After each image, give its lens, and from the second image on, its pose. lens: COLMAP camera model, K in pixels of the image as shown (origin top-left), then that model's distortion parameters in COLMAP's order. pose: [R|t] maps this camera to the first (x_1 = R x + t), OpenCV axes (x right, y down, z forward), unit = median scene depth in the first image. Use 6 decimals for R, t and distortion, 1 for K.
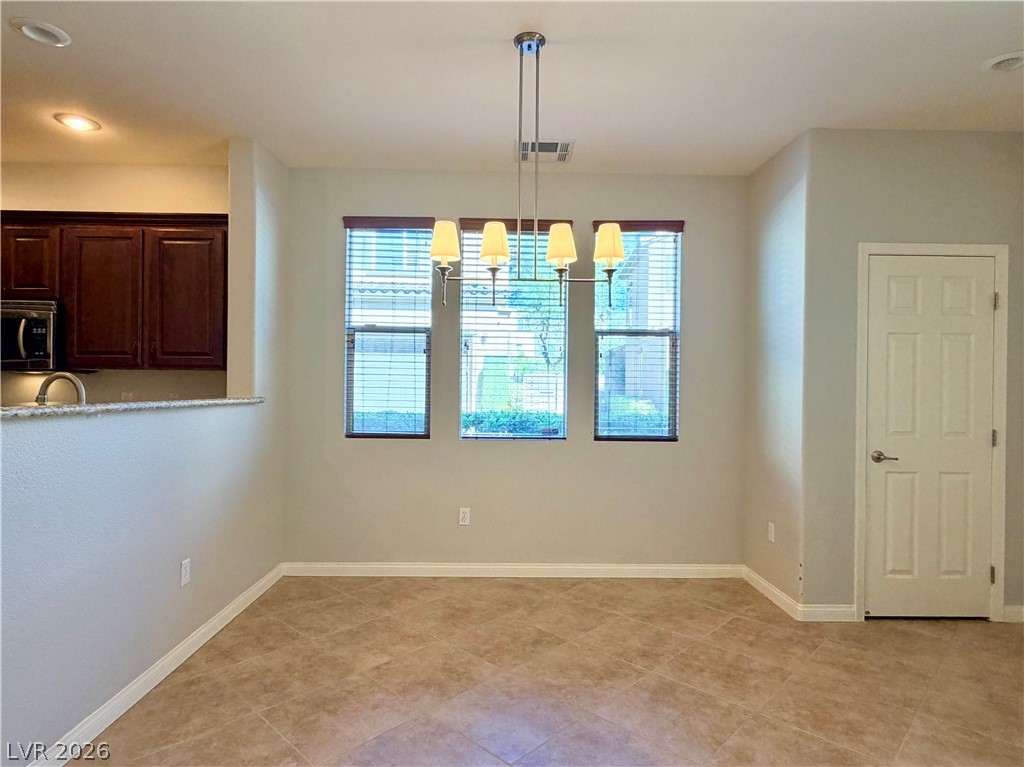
lens RADIAL K [[583.4, 0, 513.7], [0, 583.4, 389.4], [0, 0, 1]] dist [0.004373, -0.000700]
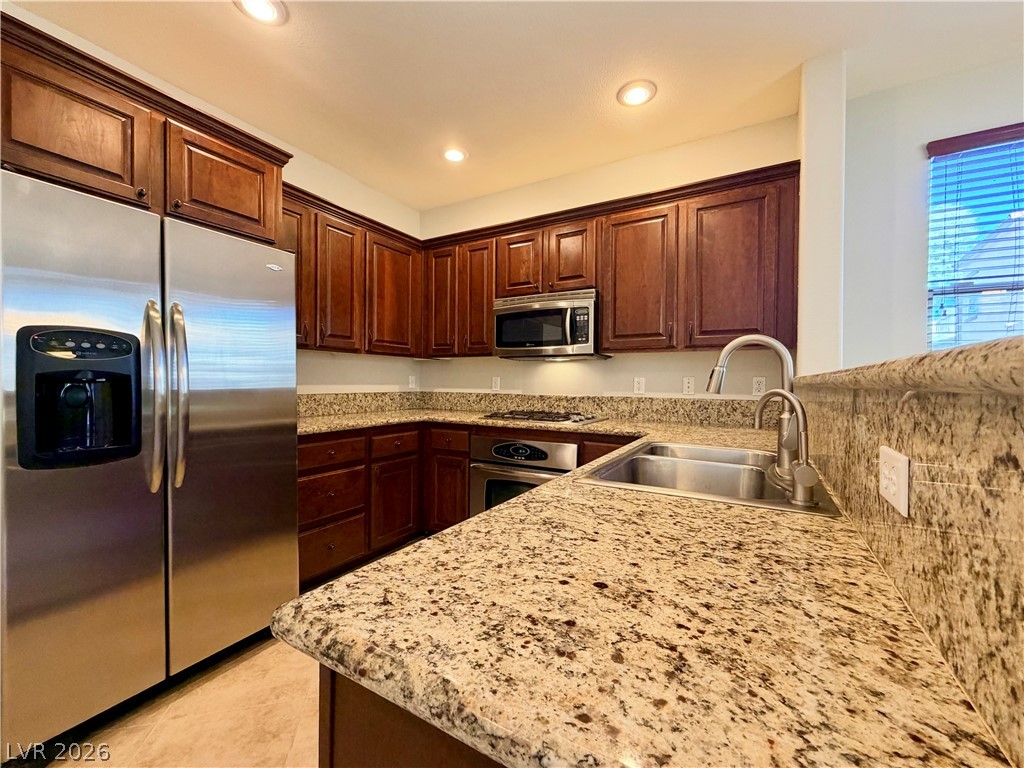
lens RADIAL K [[419.7, 0, 511.4], [0, 419.7, 385.9], [0, 0, 1]] dist [-0.000436, 0.000065]
pose [[0.853446, 0.001834, -0.521178, -0.522968], [-0.001934, 0.999998, 0.000352, 0.023614], [0.521178, 0.000707, 0.853448, 0.280062]]
